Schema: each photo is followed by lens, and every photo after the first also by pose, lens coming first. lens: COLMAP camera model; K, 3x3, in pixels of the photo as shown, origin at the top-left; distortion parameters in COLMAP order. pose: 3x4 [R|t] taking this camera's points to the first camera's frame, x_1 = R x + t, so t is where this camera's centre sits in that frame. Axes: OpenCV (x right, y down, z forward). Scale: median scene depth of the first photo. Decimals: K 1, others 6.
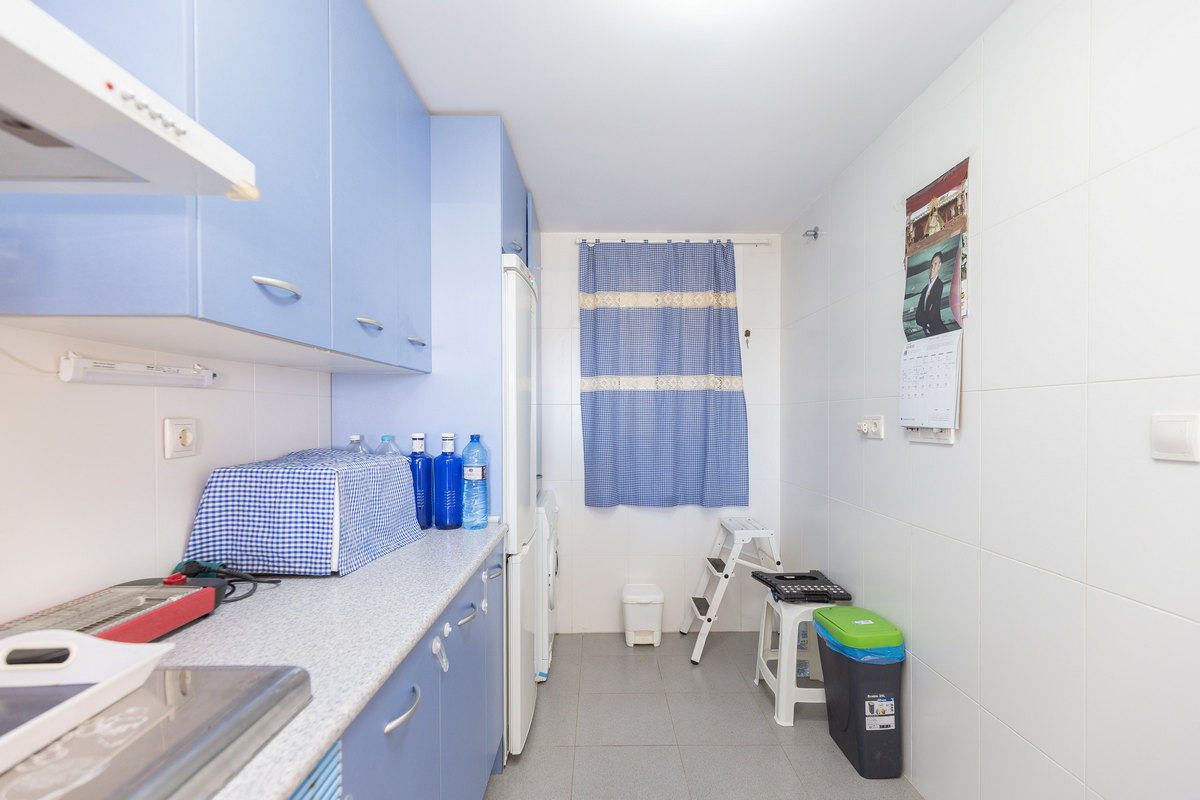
lens RADIAL K [[541.0, 0, 604.9], [0, 541.0, 419.9], [0, 0, 1]] dist [0.002712, 0.000157]
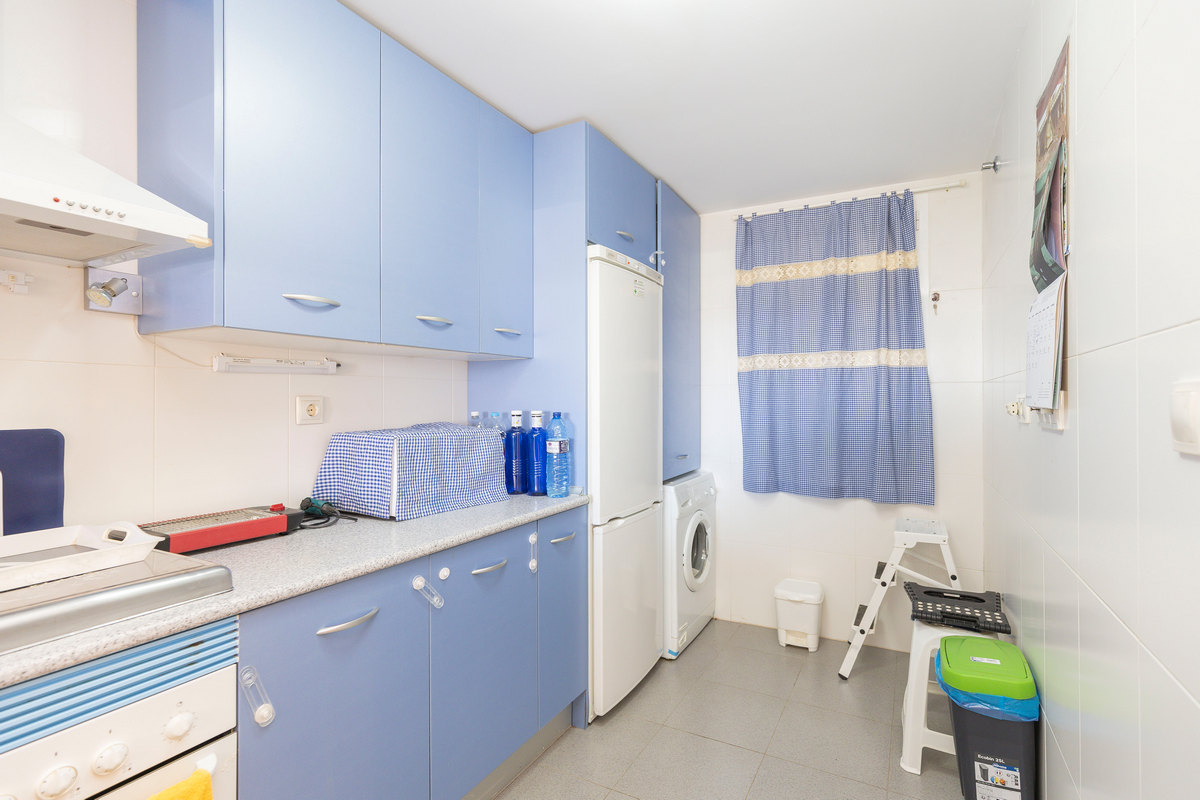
lens RADIAL K [[550.1, 0, 640.5], [0, 550.1, 395.8], [0, 0, 1]] dist [0.001485, 0.000647]
pose [[0.891282, -0.003745, -0.453434, 0.328774], [-0.002979, 0.999896, -0.014114, 0.006829], [0.453440, 0.013930, 0.891178, 0.058020]]
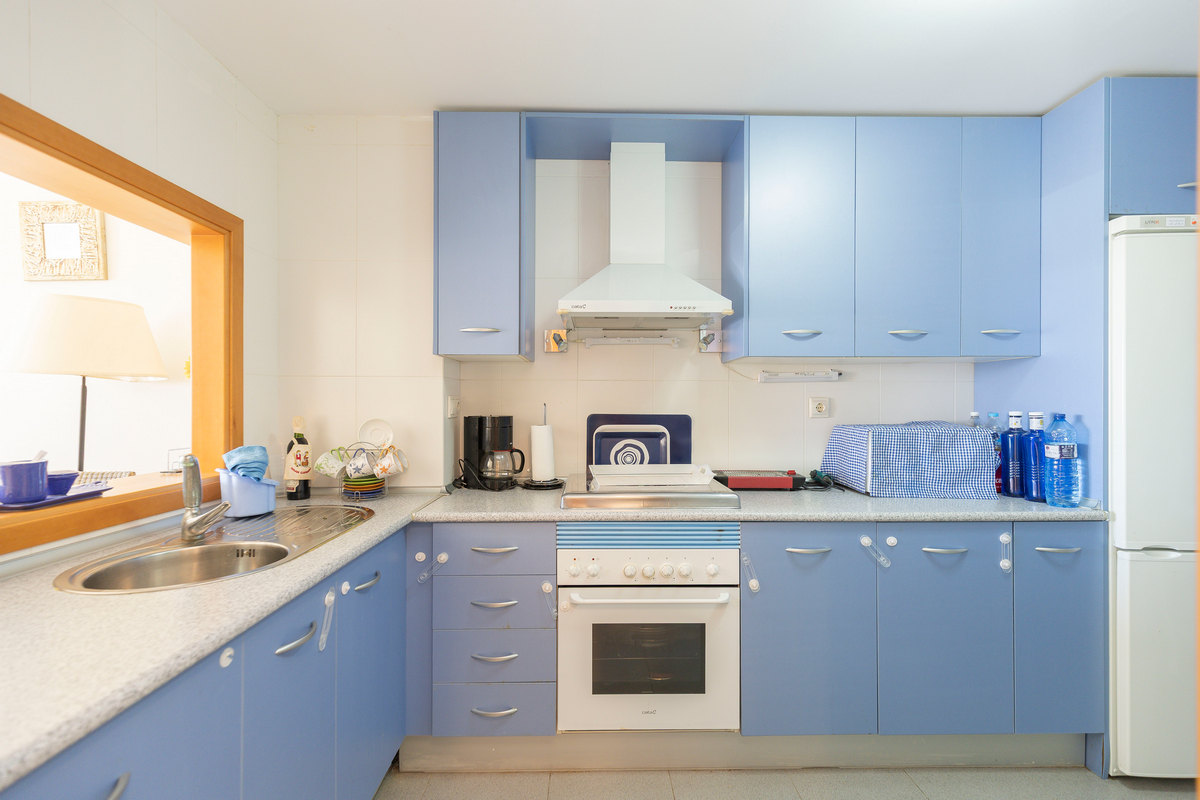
lens RADIAL K [[527.9, 0, 604.6], [0, 527.9, 402.5], [0, 0, 1]] dist [0.002637, 0.000273]
pose [[0.014796, 0.004297, -0.999881, 0.576936], [-0.008438, 0.999956, 0.004173, 0.006527], [0.999855, 0.008376, 0.014832, 0.101917]]
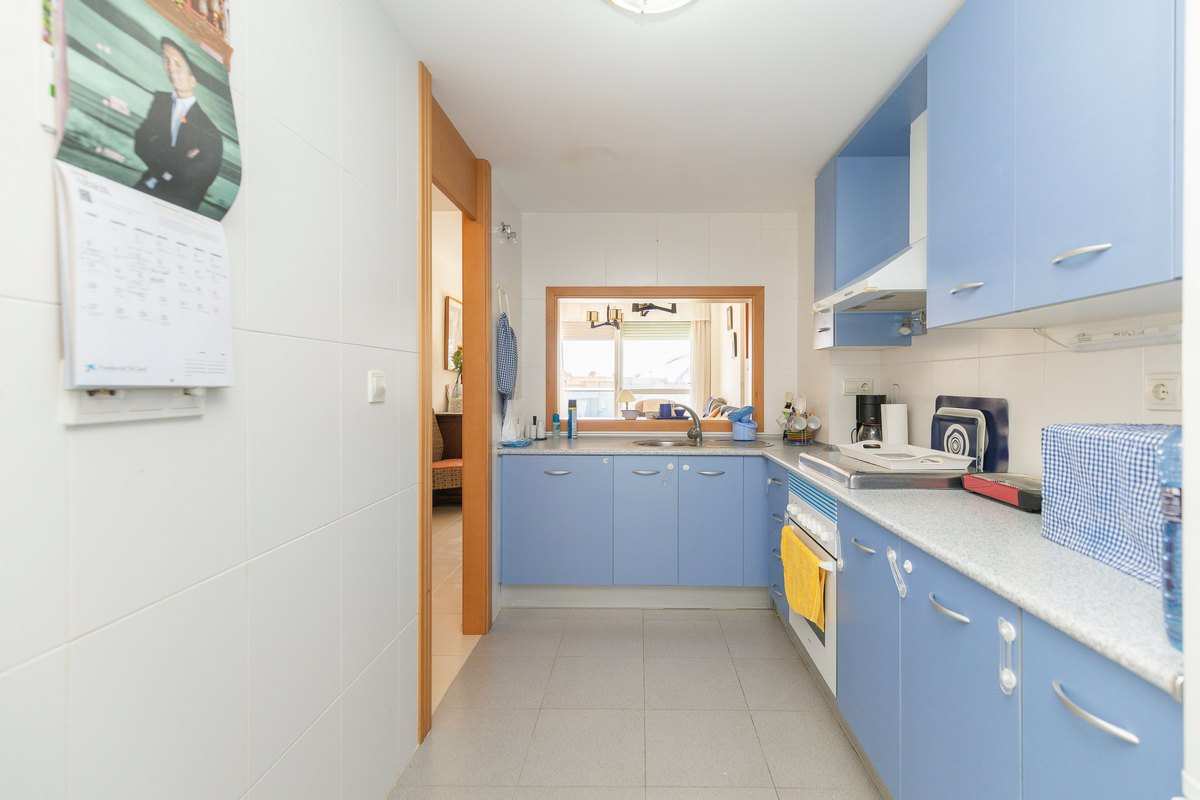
lens RADIAL K [[550.1, 0, 640.5], [0, 550.1, 395.8], [0, 0, 1]] dist [0.001485, 0.000647]
pose [[-0.999925, -0.001605, 0.012128, 0.121388], [-0.001259, 0.999593, 0.028494, 0.005464], [-0.012168, 0.028477, -0.999520, 1.085550]]
